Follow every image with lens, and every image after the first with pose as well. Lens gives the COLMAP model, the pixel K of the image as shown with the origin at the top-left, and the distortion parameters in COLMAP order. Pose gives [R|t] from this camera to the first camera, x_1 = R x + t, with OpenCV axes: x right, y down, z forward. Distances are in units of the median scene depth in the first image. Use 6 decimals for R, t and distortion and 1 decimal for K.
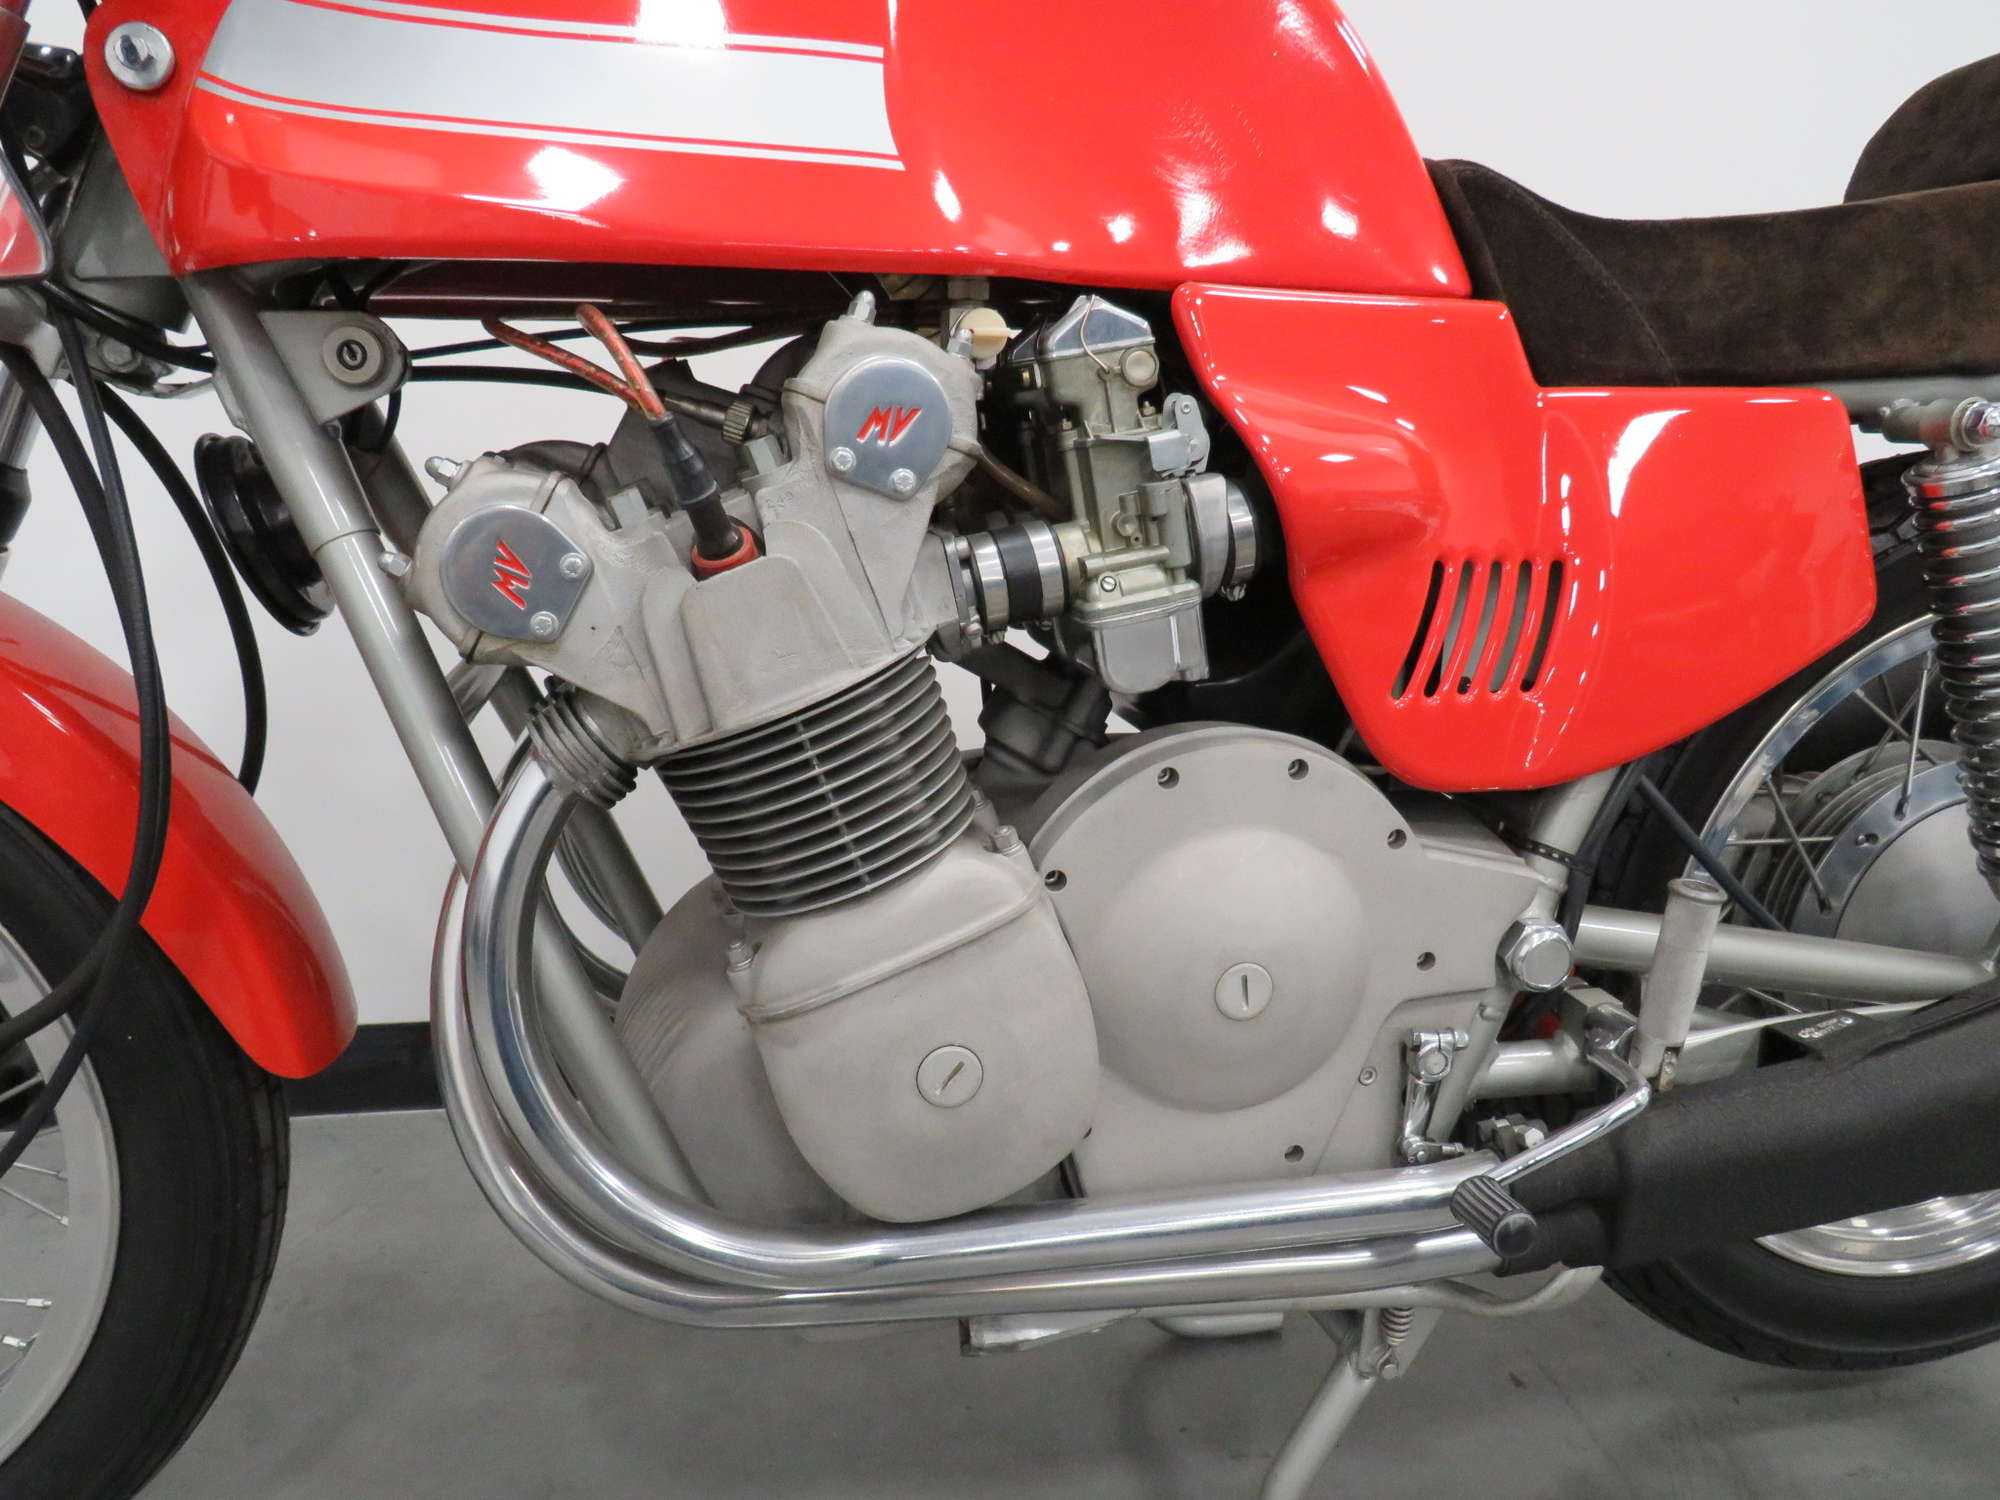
lens RADIAL K [[1439.7, 0, 1000.0], [0, 1439.7, 750.0], [0, 0, 1]] dist [-0.016585, -0.000760]
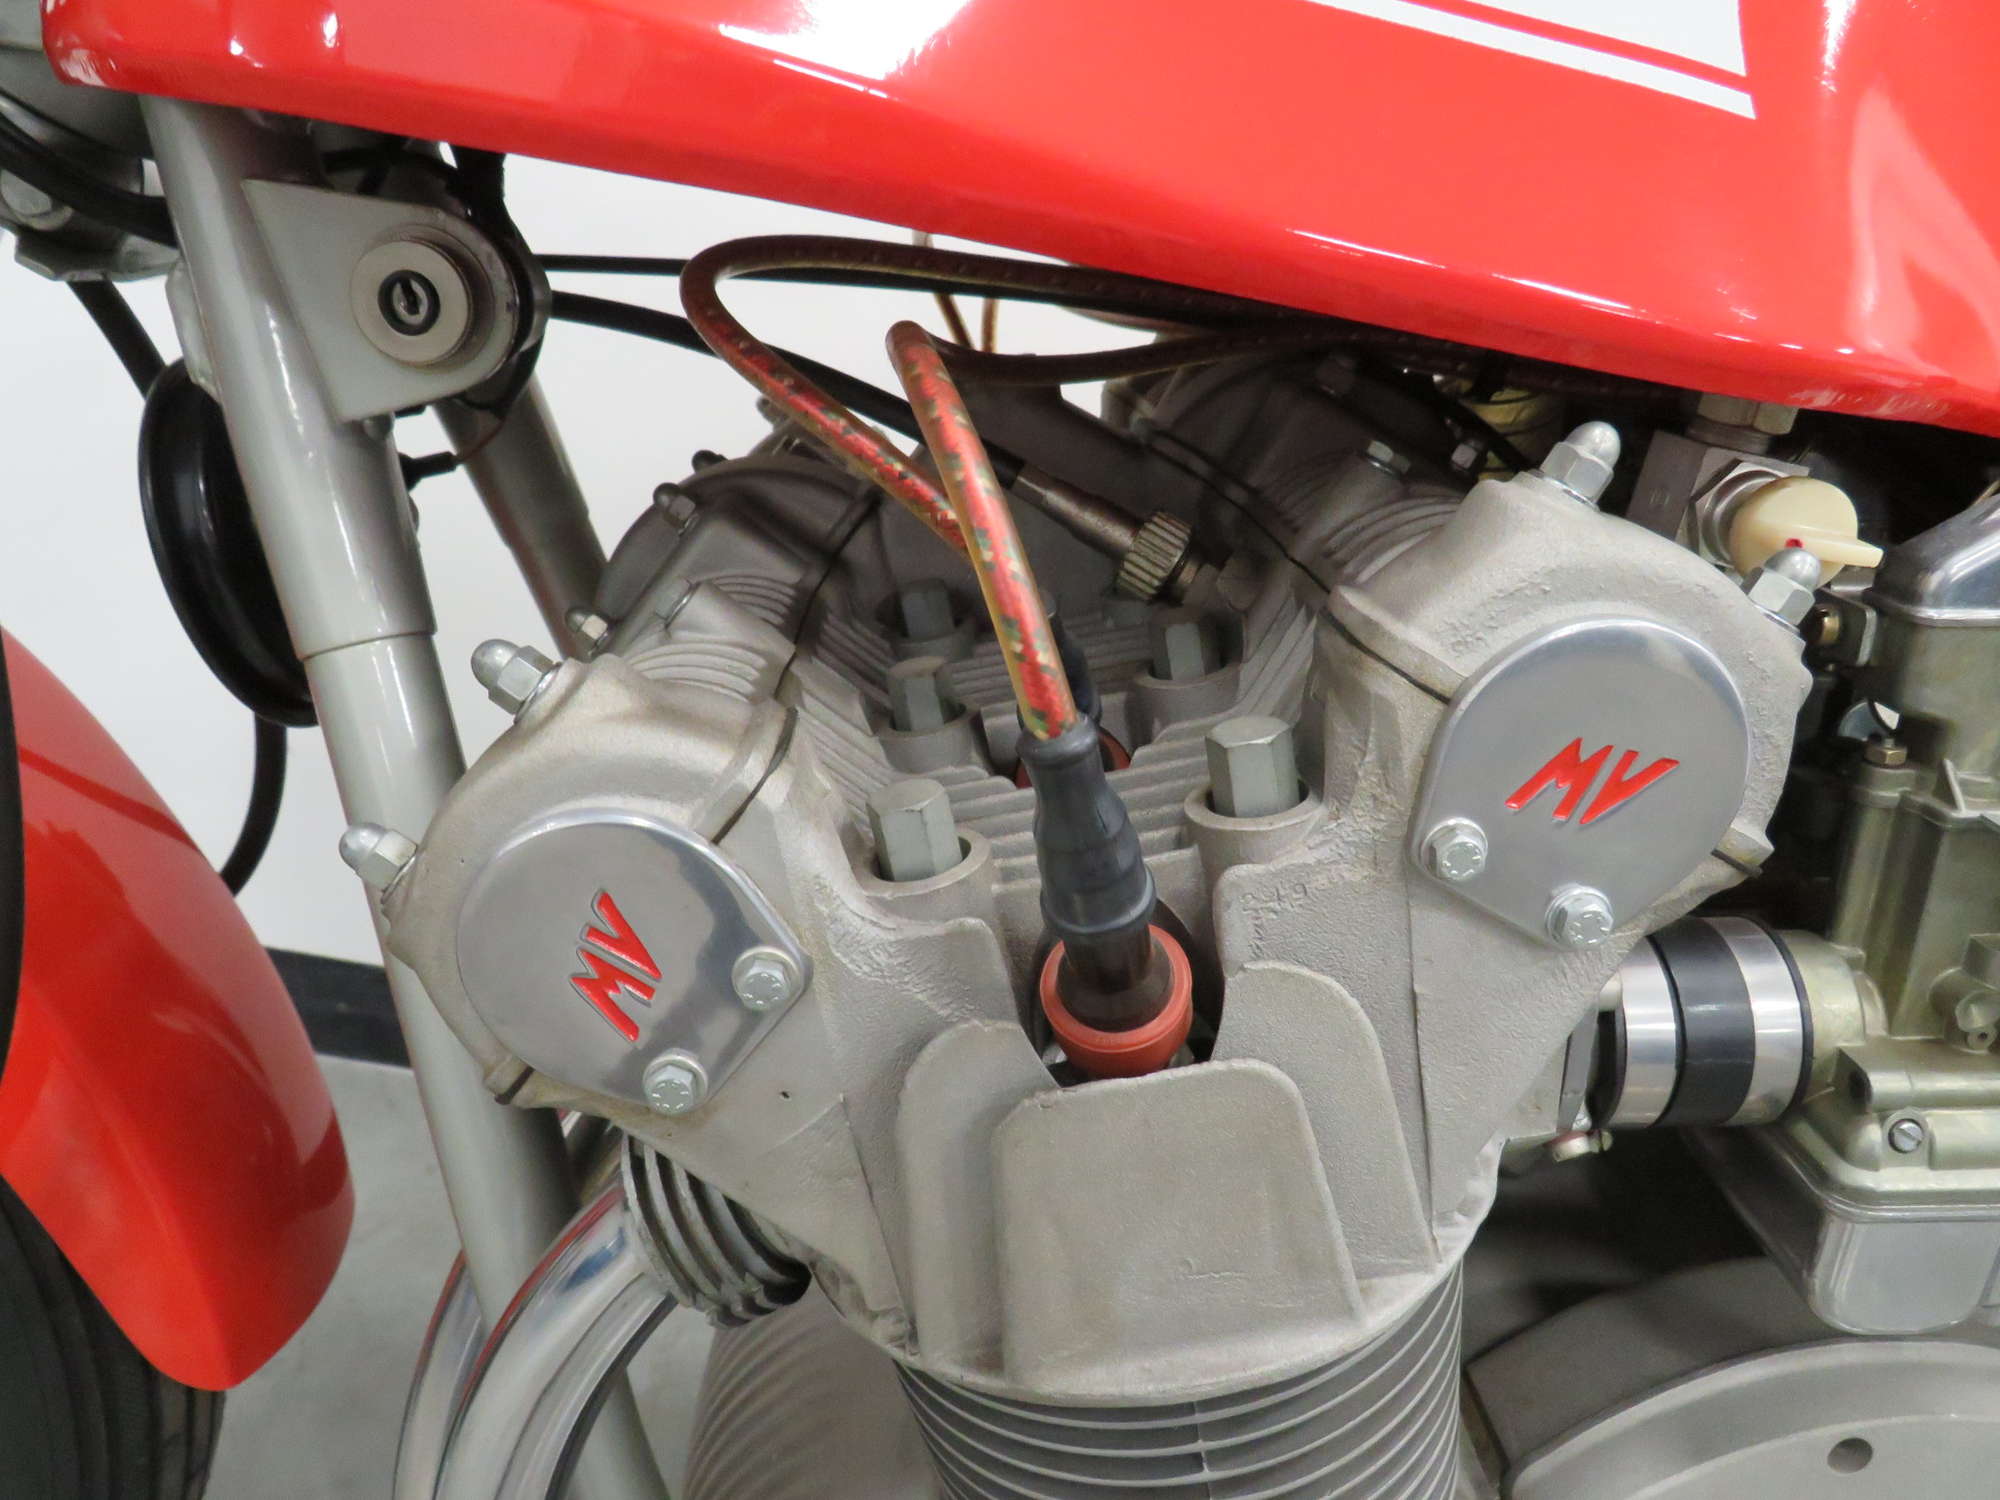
lens RADIAL K [[1412.1, 0, 988.6], [0, 1412.1, 748.3], [0, 0, 1]] dist [-0.022839, 0.000272]
pose [[0.969720, 0.219744, -0.106565, -0.181906], [-0.204998, 0.969565, 0.133866, -0.231120], [0.132738, -0.107967, 0.985253, 0.544057]]
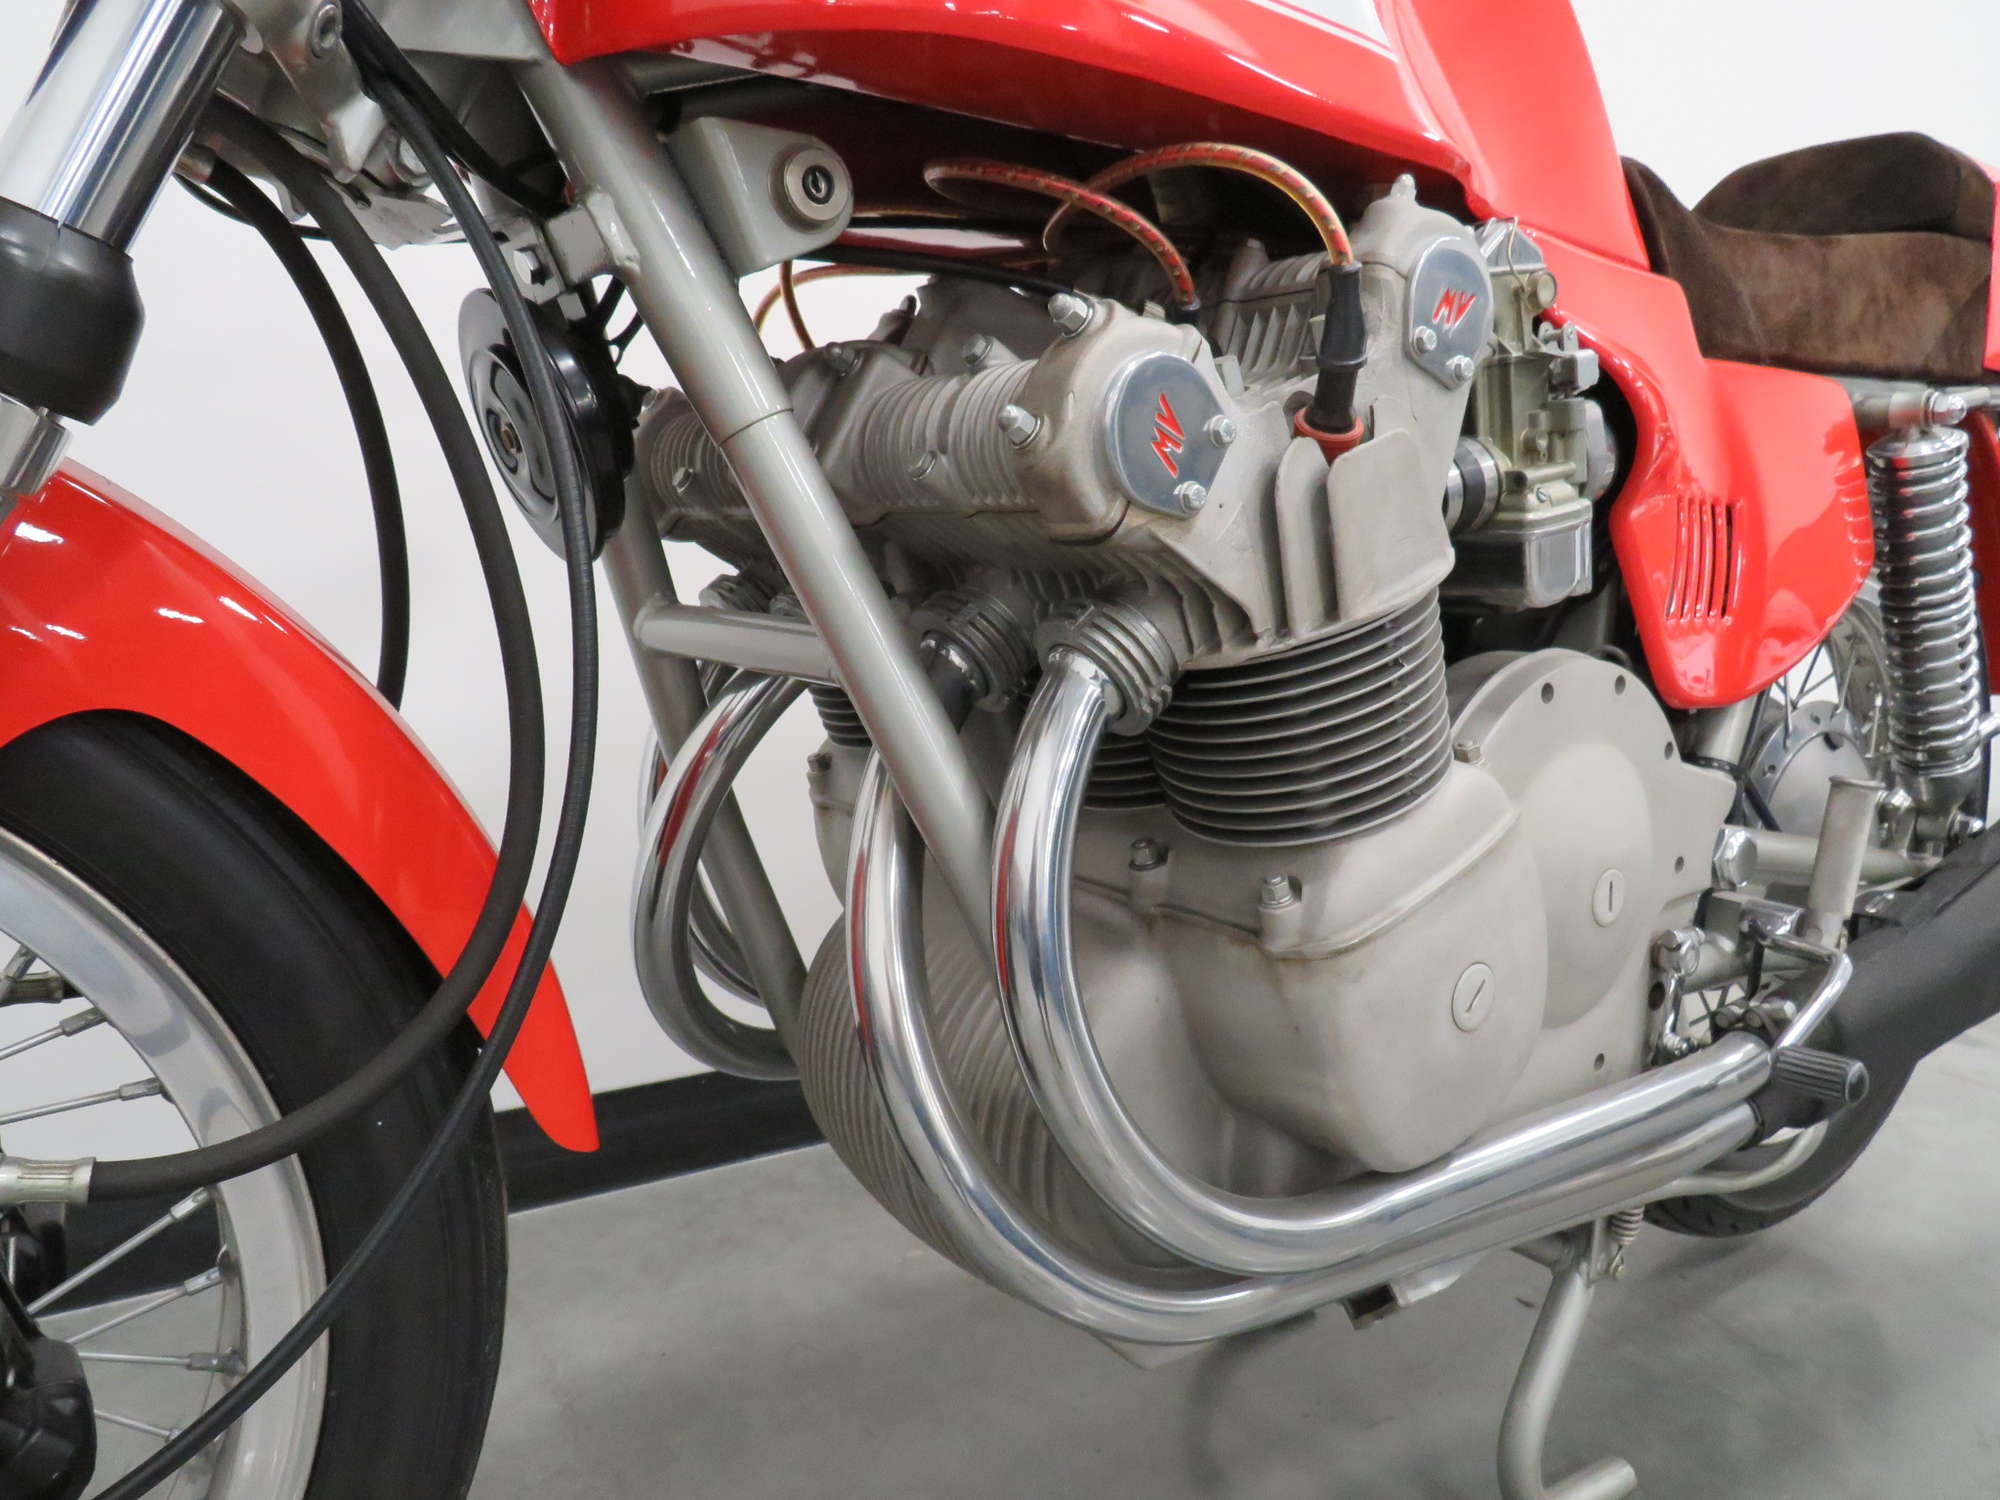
lens RADIAL K [[1407.1, 0, 1004.3], [0, 1407.1, 724.4], [0, 0, 1]] dist [-0.004044, -0.000761]
pose [[0.910019, -0.038889, 0.412739, -0.689007], [0.074123, 0.994811, -0.069696, 0.088212], [-0.407887, 0.094018, 0.908179, 0.262444]]
